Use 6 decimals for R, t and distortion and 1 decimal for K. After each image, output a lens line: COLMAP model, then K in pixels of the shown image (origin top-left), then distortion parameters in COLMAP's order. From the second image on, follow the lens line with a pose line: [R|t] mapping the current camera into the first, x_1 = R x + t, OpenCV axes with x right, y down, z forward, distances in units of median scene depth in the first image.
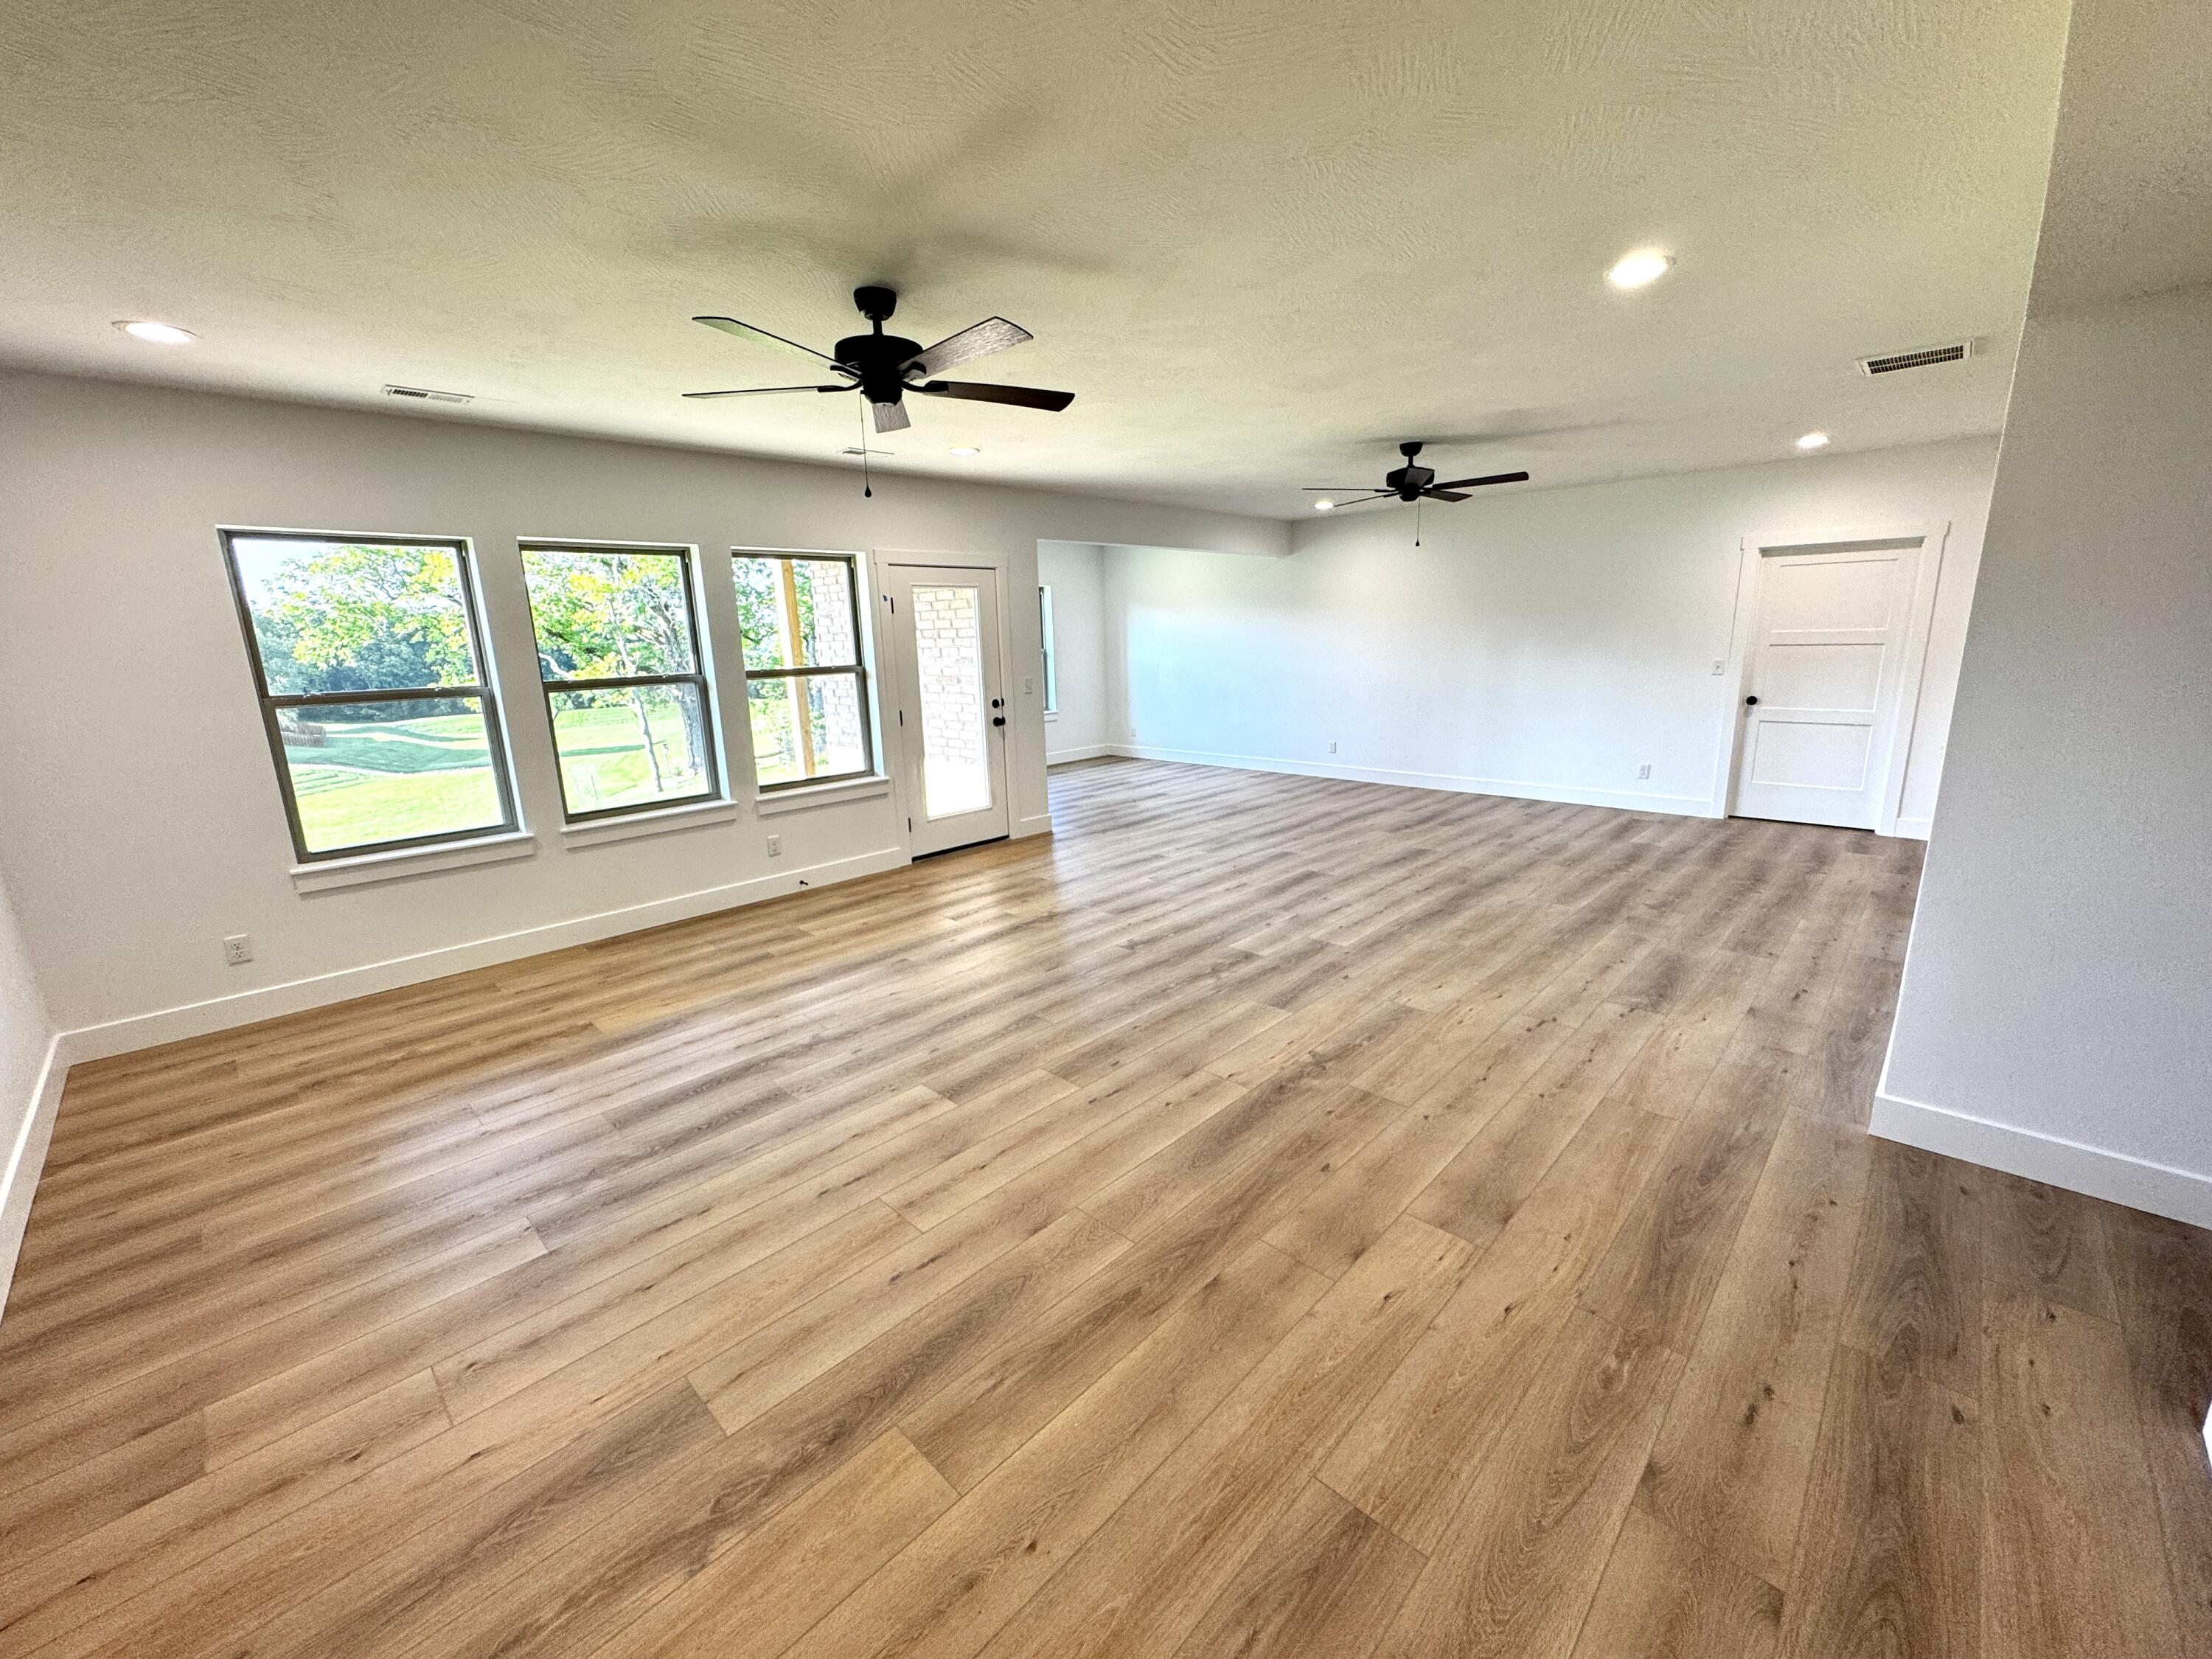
lens RADIAL K [[884.3, 0, 1106.9], [0, 884.3, 835.1], [0, 0, 1]] dist [-0.003724, 0.000323]
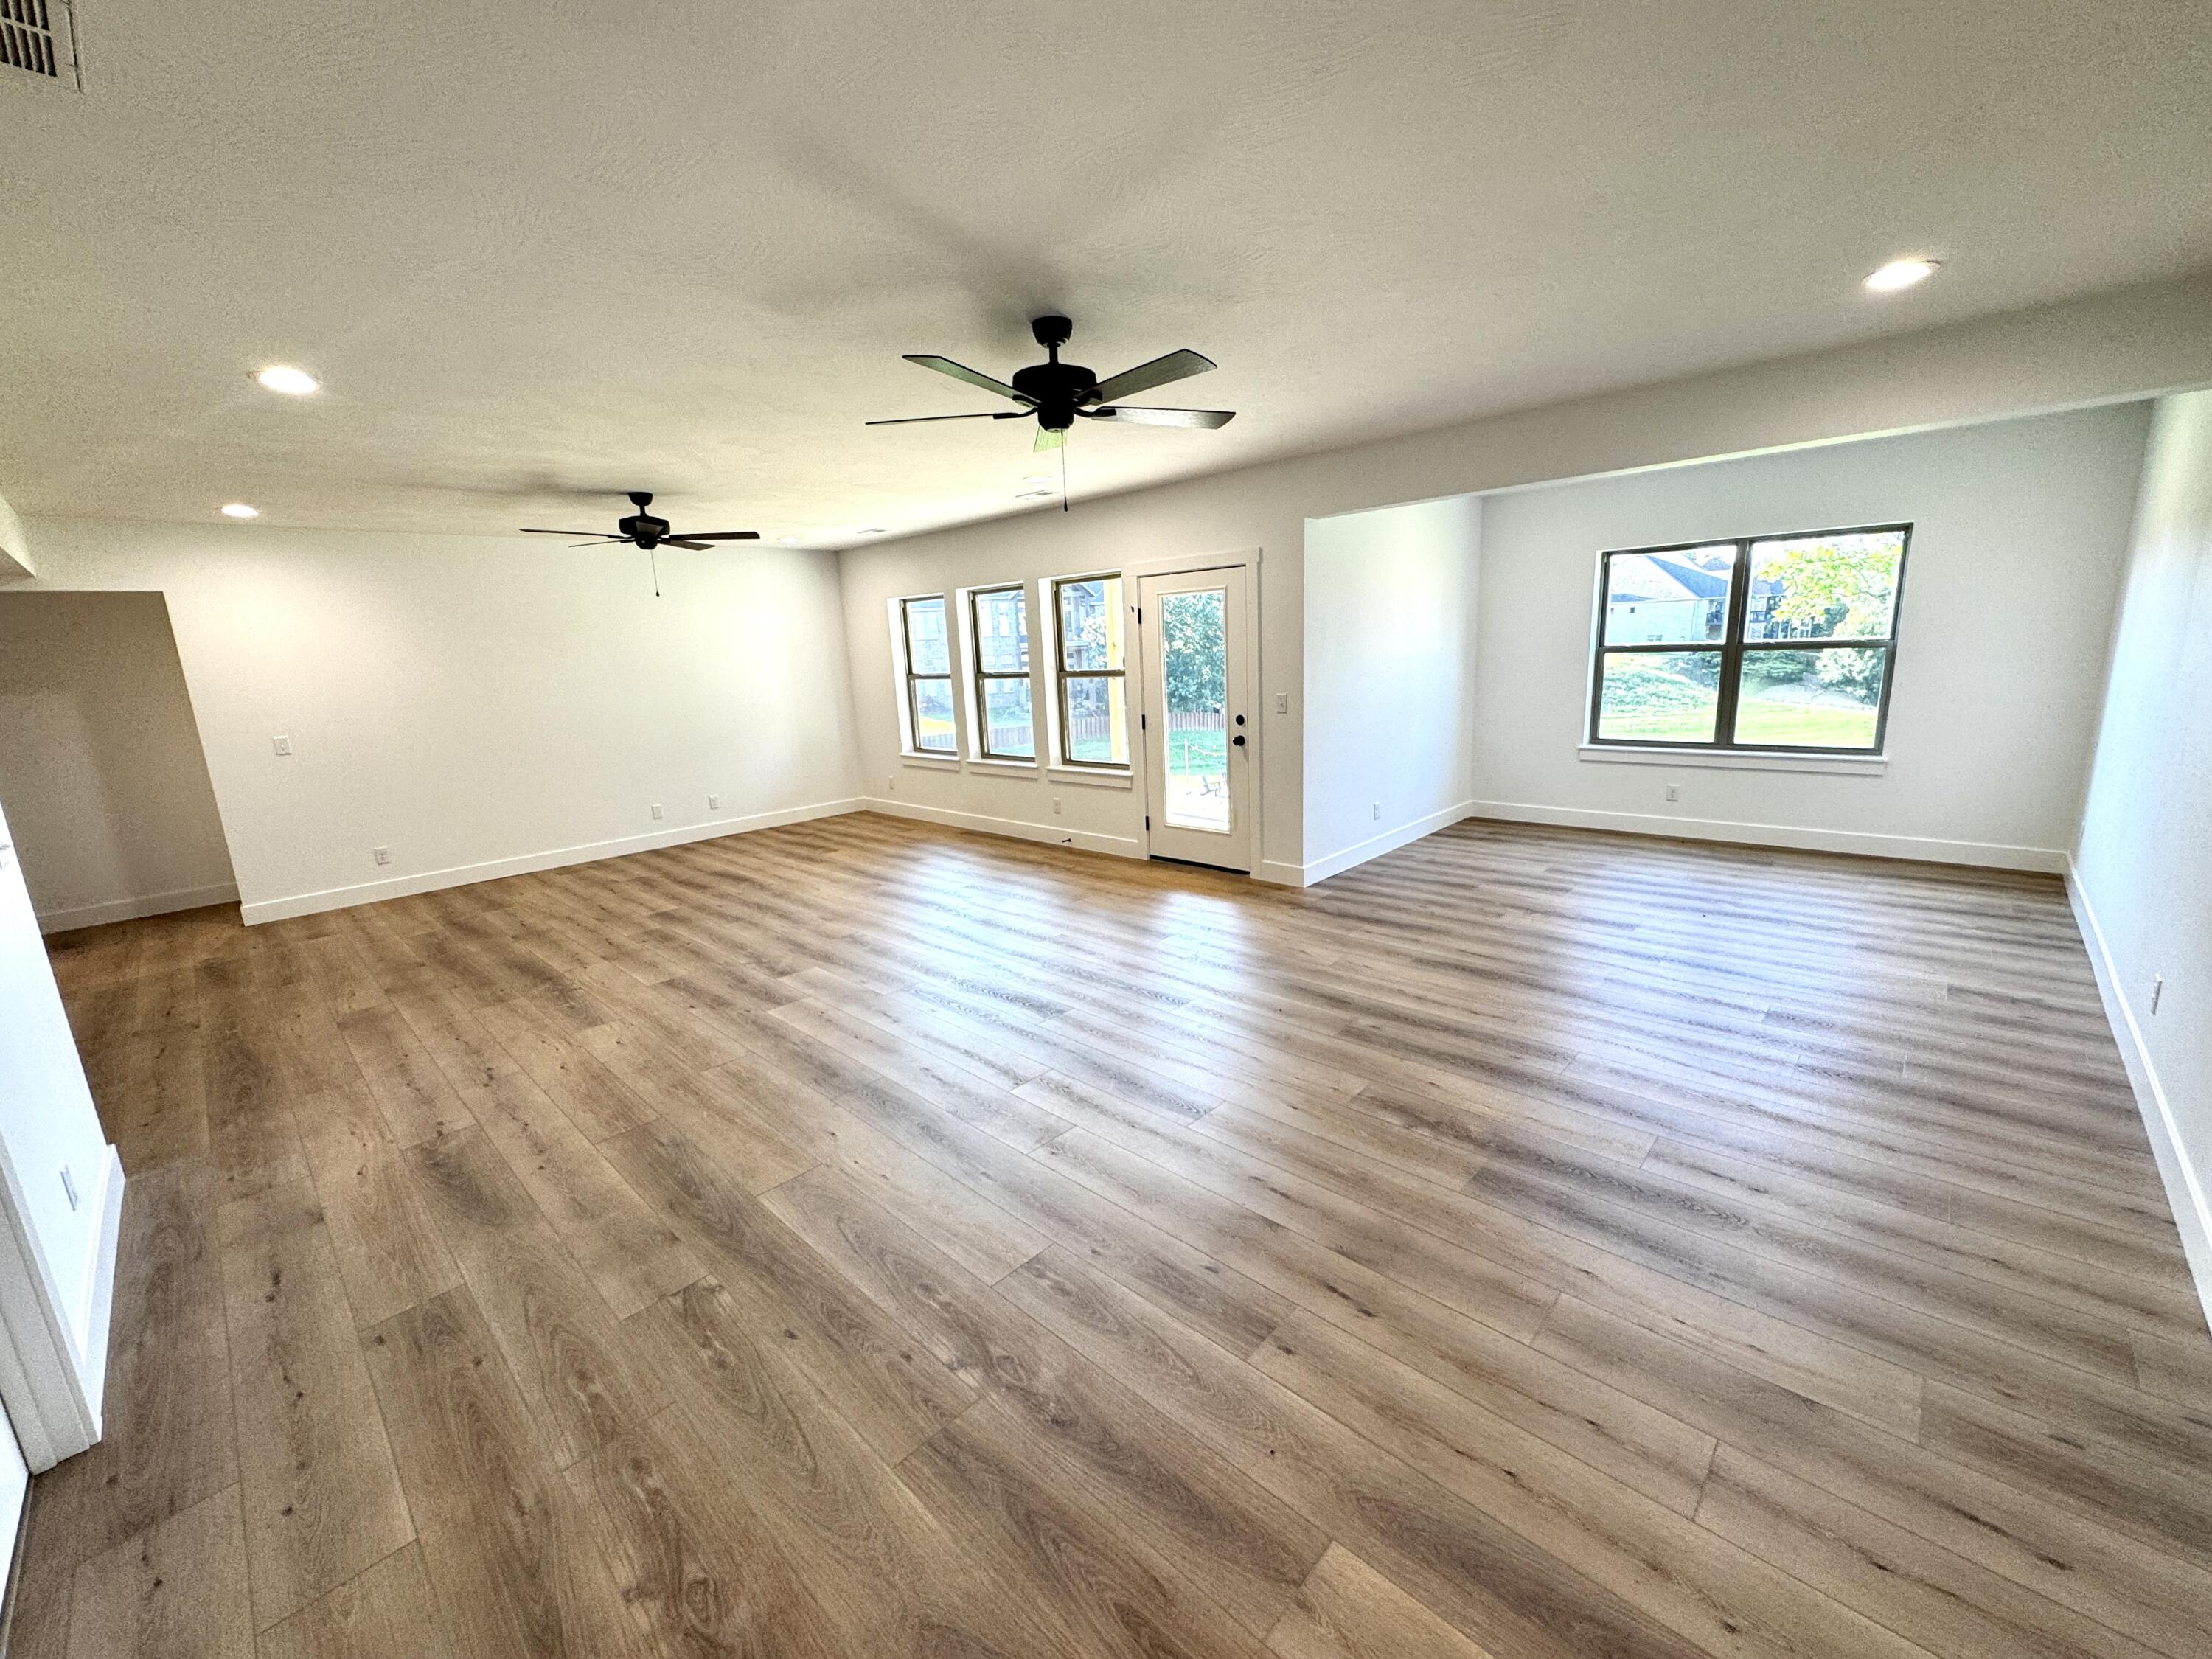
lens RADIAL K [[884.3, 0, 1105.9], [0, 884.3, 829.2], [0, 0, 1]] dist [-0.003724, 0.000323]
pose [[0.007469, 0.233748, -0.972268, 1.163965], [-0.181160, 0.956523, 0.228571, -0.343968], [0.983425, 0.174429, 0.049490, 1.311896]]
